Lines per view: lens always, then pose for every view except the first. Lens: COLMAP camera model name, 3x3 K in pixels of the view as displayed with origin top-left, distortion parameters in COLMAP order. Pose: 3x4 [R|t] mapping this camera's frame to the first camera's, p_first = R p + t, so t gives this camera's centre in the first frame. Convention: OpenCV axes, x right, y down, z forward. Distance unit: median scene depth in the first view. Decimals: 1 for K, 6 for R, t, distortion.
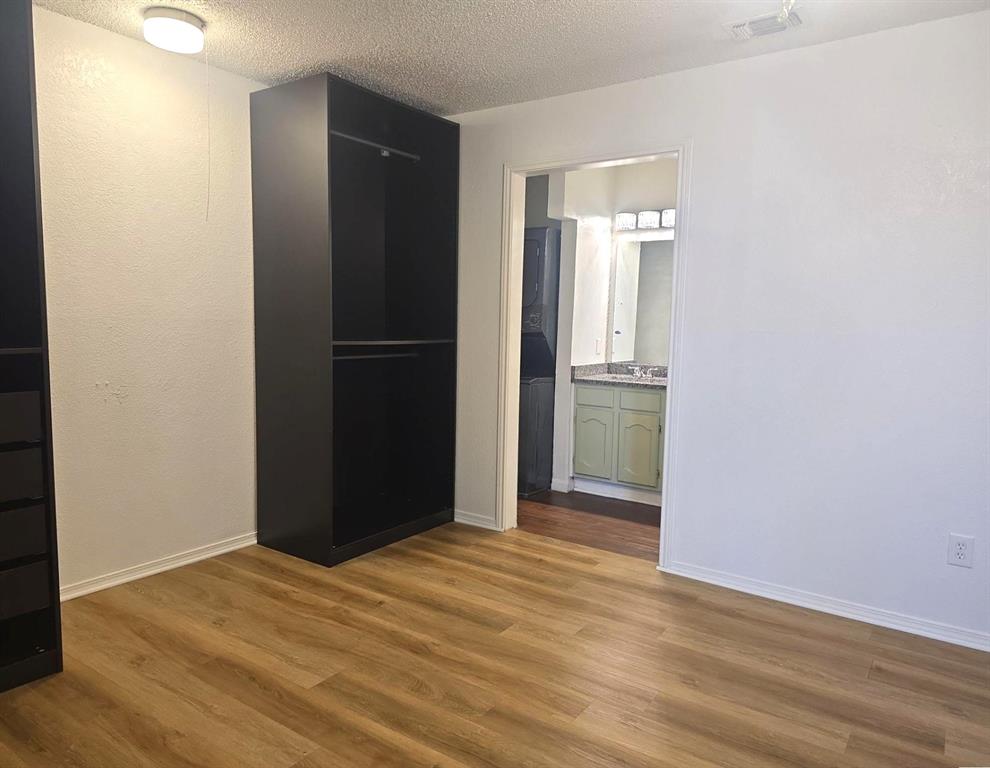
lens RADIAL K [[679.7, 0, 495.0], [0, 679.7, 384.0], [0, 0, 1]] dist [0.006869, 0.002241]
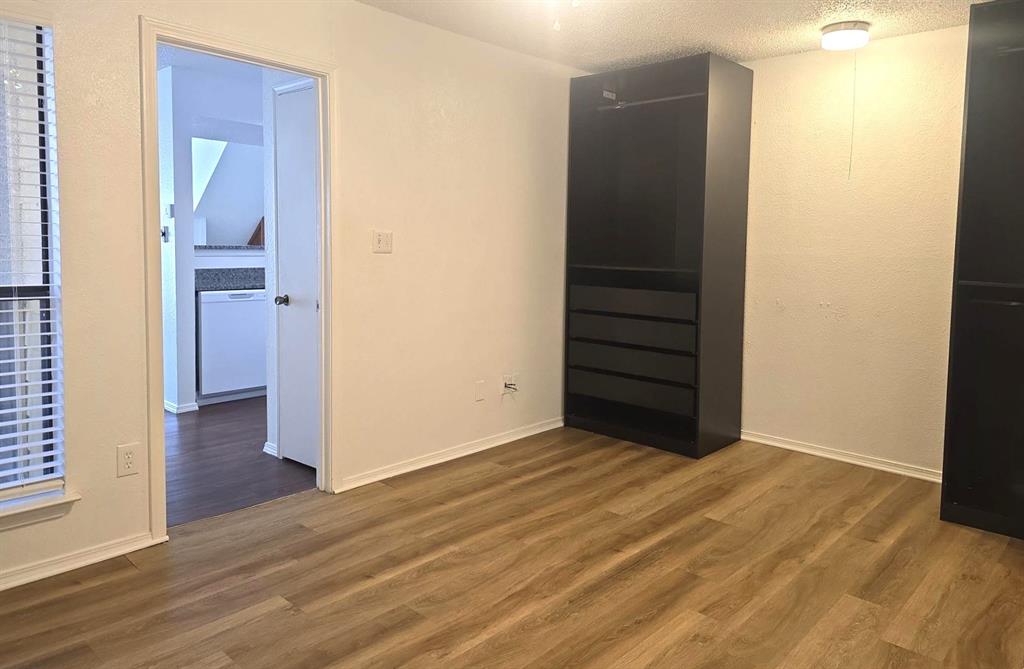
lens RADIAL K [[692.6, 0, 512.0], [0, 692.6, 334.5], [0, 0, 1]] dist [-0.002389, -0.001411]
pose [[-0.137289, 0.111706, -0.984212, 0.992093], [-0.119573, 0.984485, 0.128416, -0.049889], [0.983287, 0.135315, -0.121802, 0.638162]]
